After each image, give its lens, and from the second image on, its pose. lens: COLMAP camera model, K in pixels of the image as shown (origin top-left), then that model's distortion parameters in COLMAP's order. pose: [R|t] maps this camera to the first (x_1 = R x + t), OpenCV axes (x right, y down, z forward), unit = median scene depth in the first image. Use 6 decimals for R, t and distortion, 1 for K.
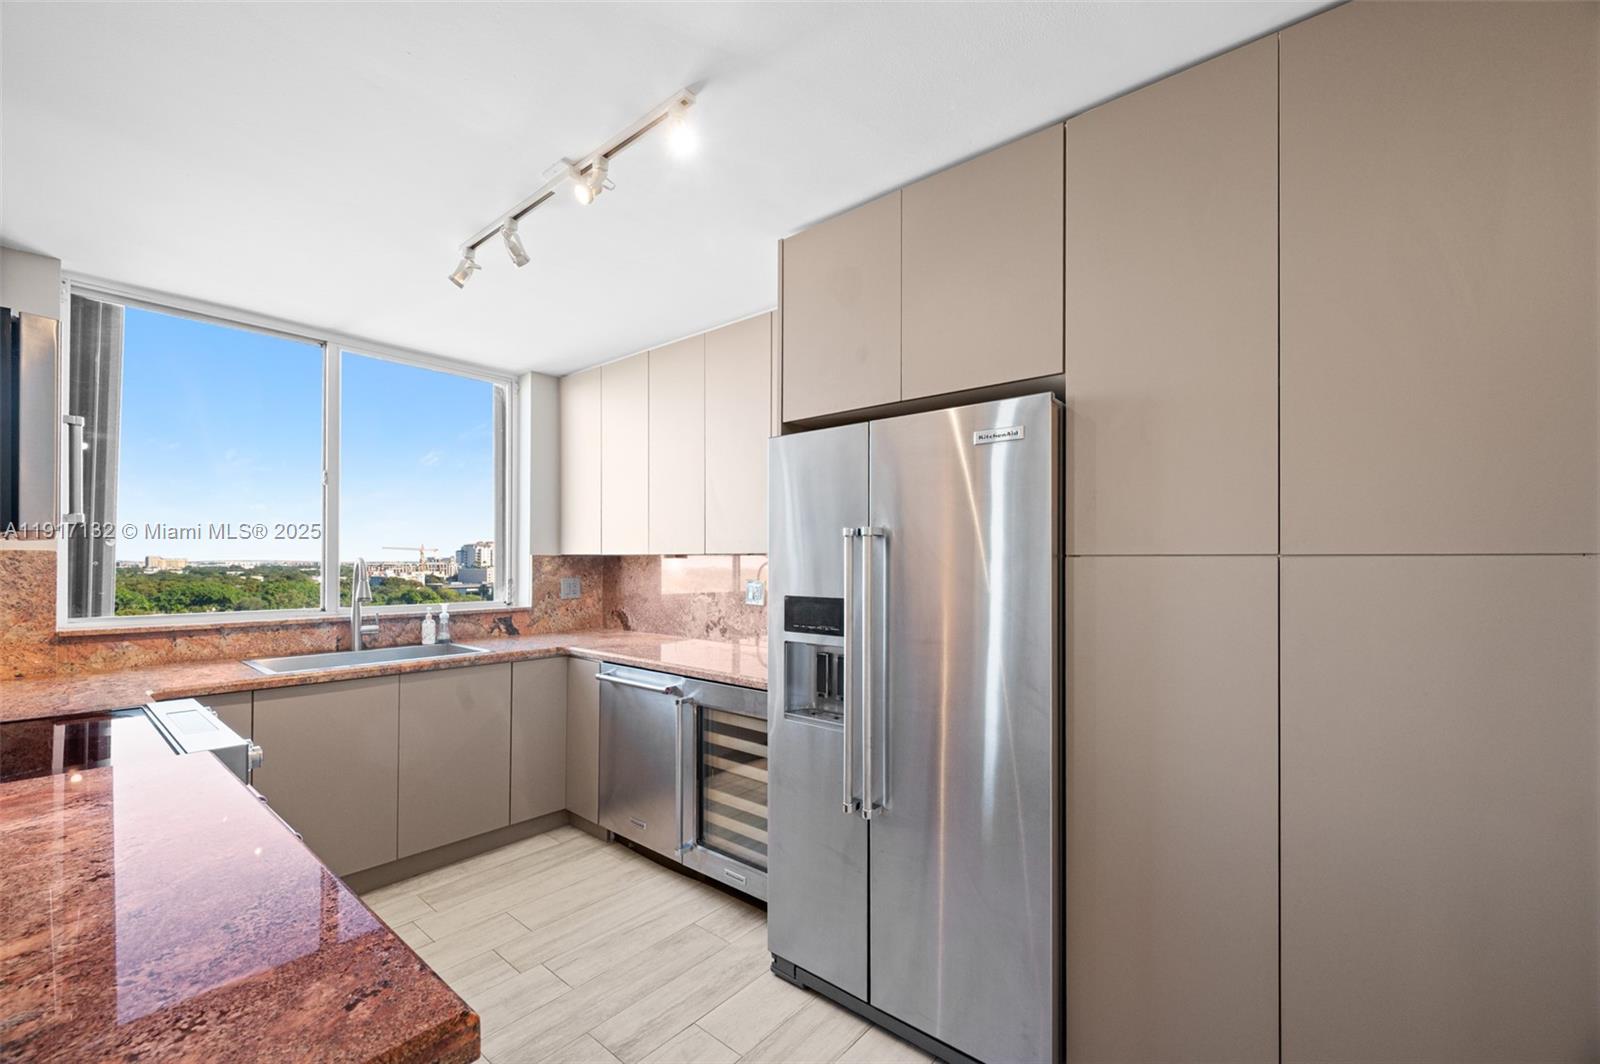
lens RADIAL K [[638.4, 0, 800.2], [0, 638.4, 567.6], [0, 0, 1]] dist [0.001052, -0.000579]
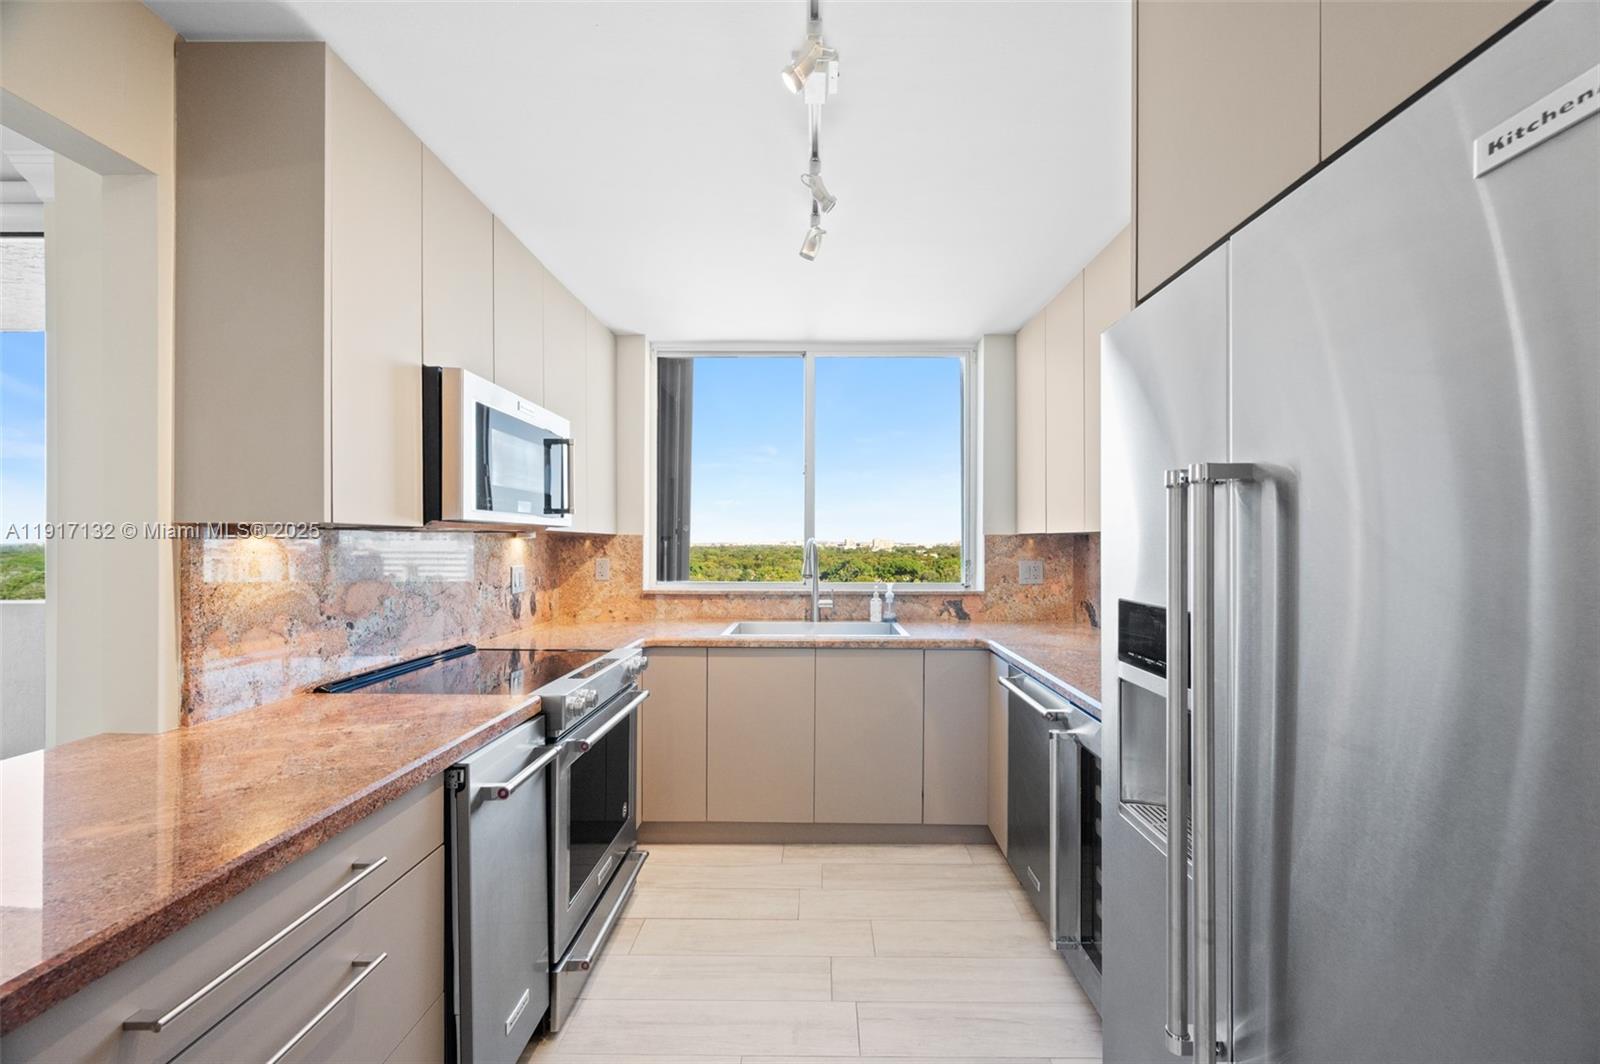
lens RADIAL K [[638.4, 0, 827.8], [0, 638.4, 545.7], [0, 0, 1]] dist [0.001052, -0.000579]
pose [[0.643509, 0.002644, -0.765434, 0.159507], [-0.006202, 0.999979, -0.001761, -0.000881], [0.765413, 0.005880, 0.643512, 0.273582]]
